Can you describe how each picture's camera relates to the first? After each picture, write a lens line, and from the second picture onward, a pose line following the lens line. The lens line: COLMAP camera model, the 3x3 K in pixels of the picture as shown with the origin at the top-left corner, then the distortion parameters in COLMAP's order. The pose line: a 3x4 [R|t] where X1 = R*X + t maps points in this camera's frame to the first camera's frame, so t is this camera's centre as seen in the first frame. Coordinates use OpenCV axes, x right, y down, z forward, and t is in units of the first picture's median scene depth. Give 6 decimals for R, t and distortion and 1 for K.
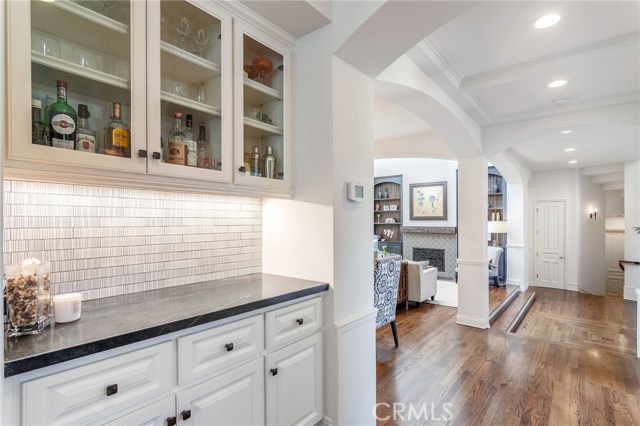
lens RADIAL K [[317.7, 0, 315.2], [0, 317.7, 224.5], [0, 0, 1]] dist [0.002308, 0.000152]
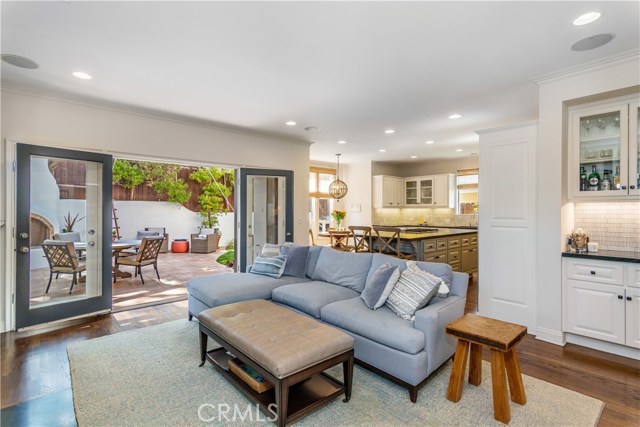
lens RADIAL K [[317.7, 0, 320.5], [0, 317.7, 212.3], [0, 0, 1]] dist [0.002308, 0.000152]
pose [[-0.149466, -0.000743, -0.988767, 2.290734], [-0.010817, 0.999941, 0.000884, -0.019668], [0.988708, 0.010827, -0.149465, -0.927187]]
